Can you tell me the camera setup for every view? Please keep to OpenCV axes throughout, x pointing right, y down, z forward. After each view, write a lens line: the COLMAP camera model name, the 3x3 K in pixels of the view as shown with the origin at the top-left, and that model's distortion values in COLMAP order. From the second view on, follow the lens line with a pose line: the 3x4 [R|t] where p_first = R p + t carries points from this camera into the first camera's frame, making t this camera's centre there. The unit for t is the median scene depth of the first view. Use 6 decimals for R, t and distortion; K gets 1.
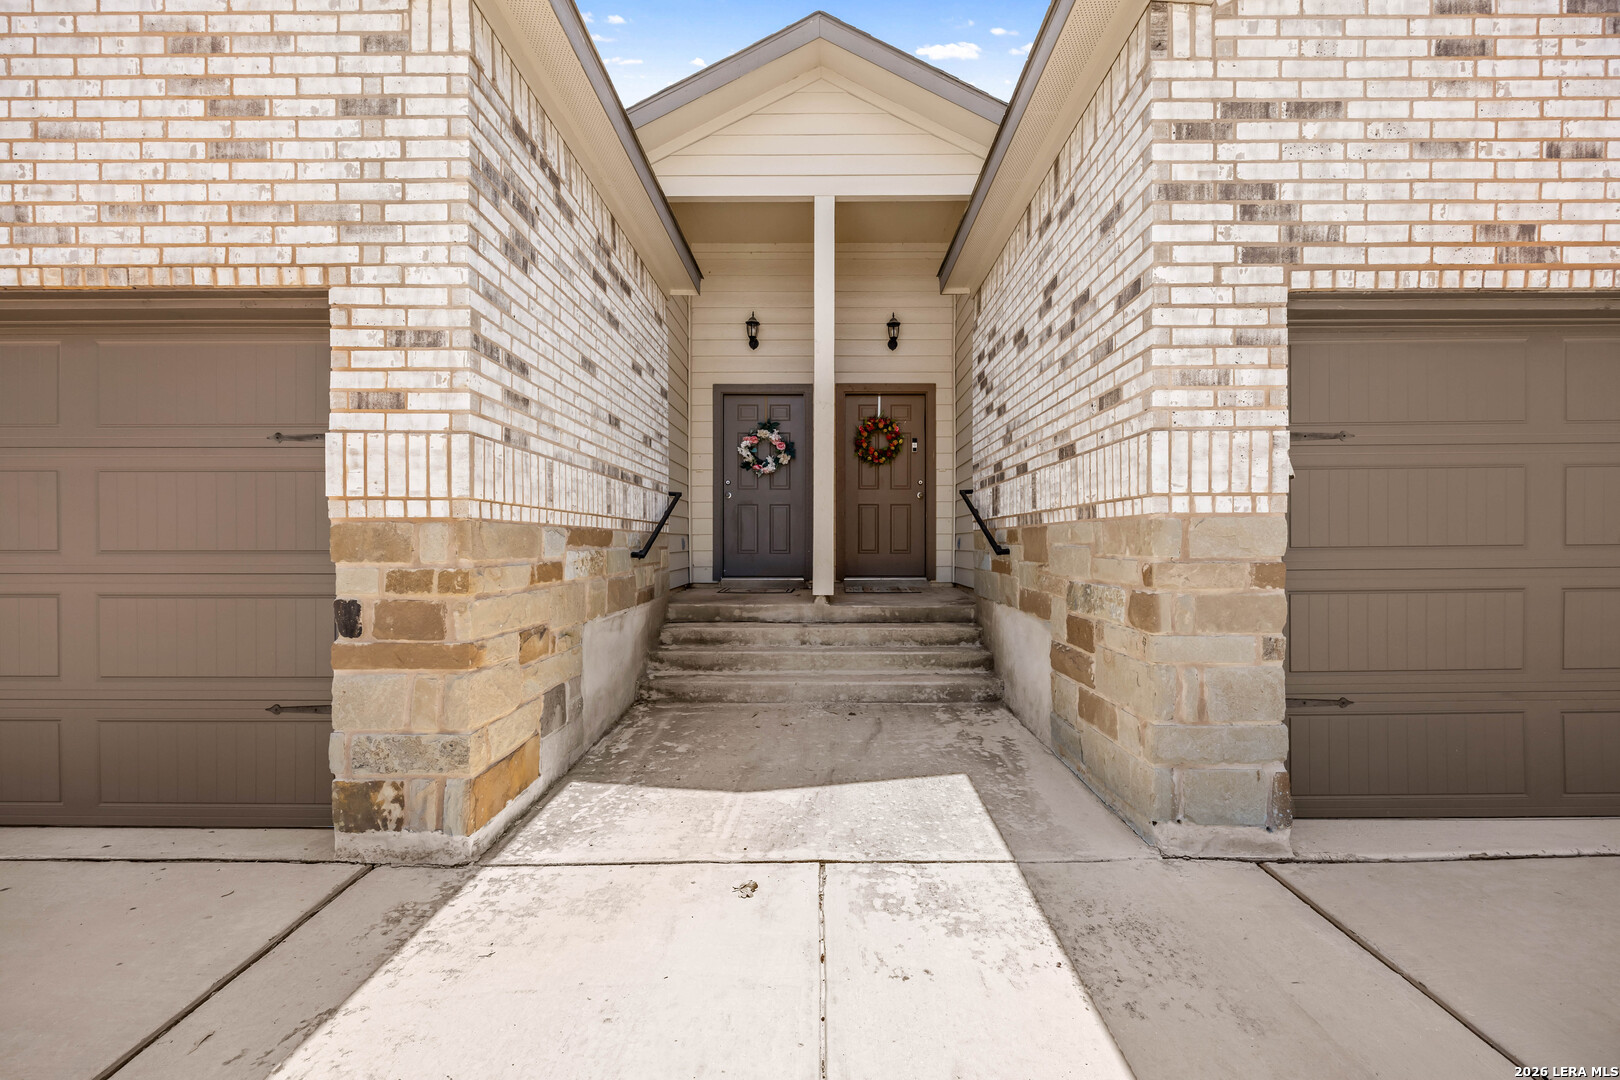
lens RADIAL K [[610.2, 0, 817.9], [0, 610.2, 548.7], [0, 0, 1]] dist [-0.000638, -0.000196]
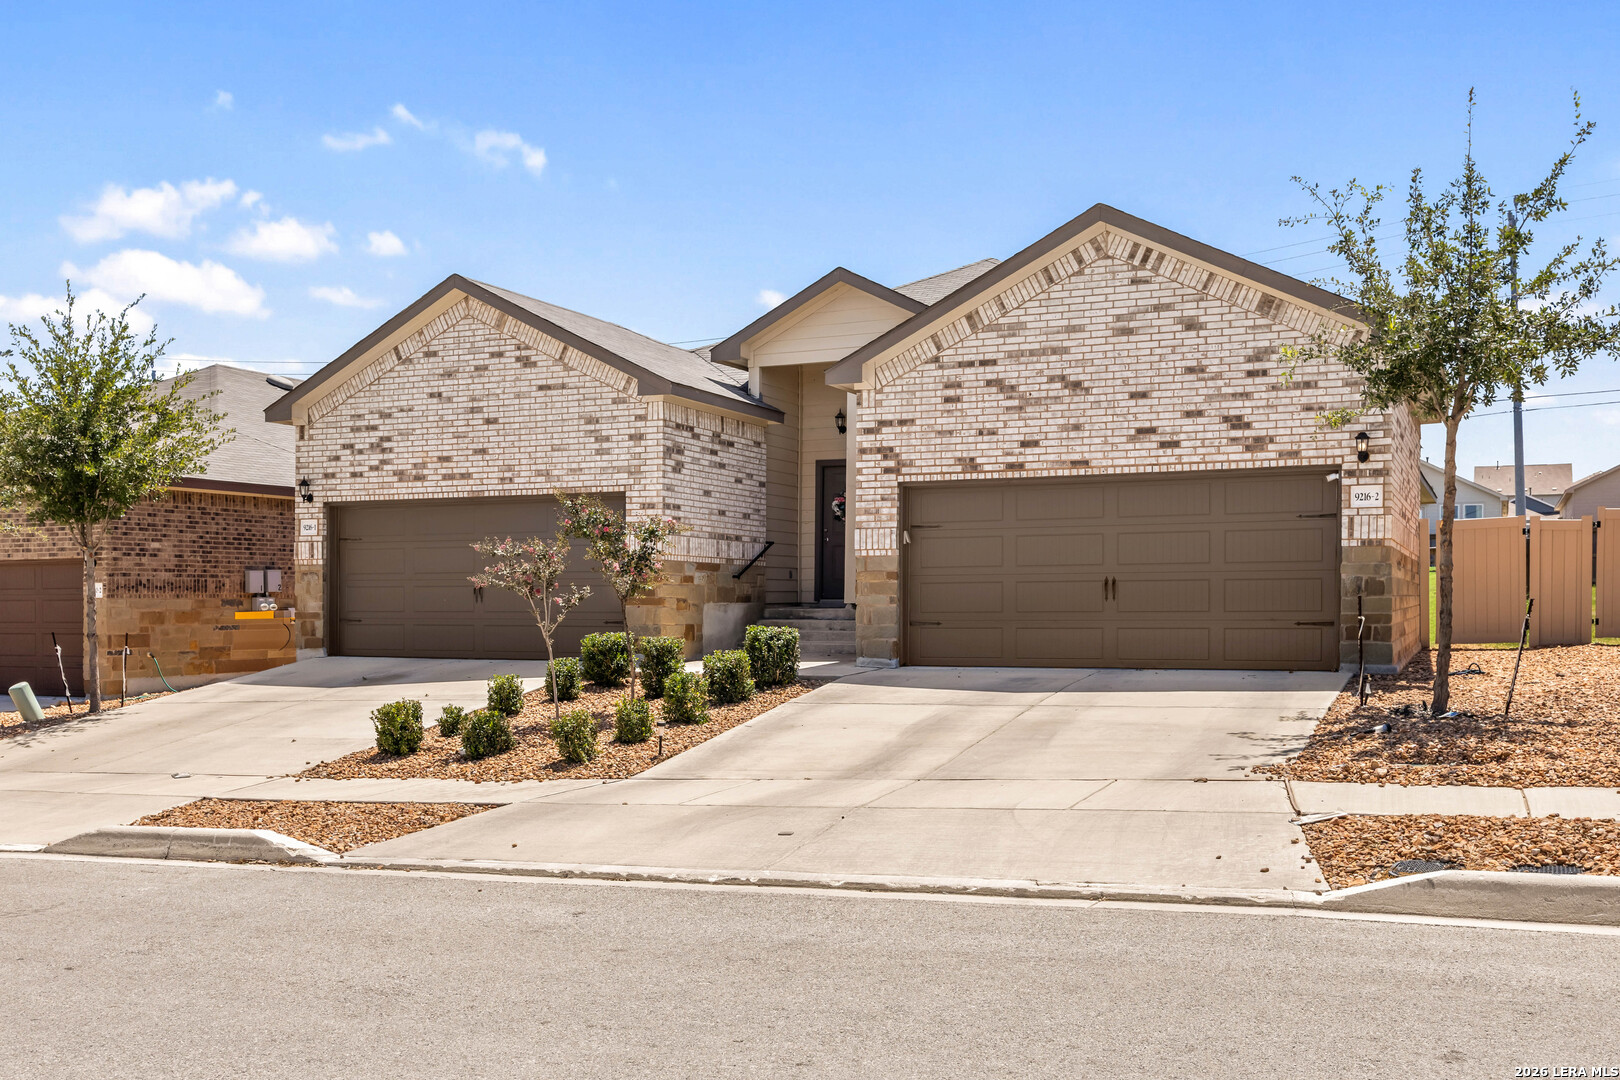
lens RADIAL K [[1412.9, 0, 812.8], [0, 1412.9, 586.0], [0, 0, 1]] dist [-0.008869, -0.003203]
pose [[0.915489, -0.002941, -0.402332, 3.070882], [-0.005884, 0.999769, -0.020696, 0.231227], [0.402300, 0.021314, 0.915260, -5.349524]]
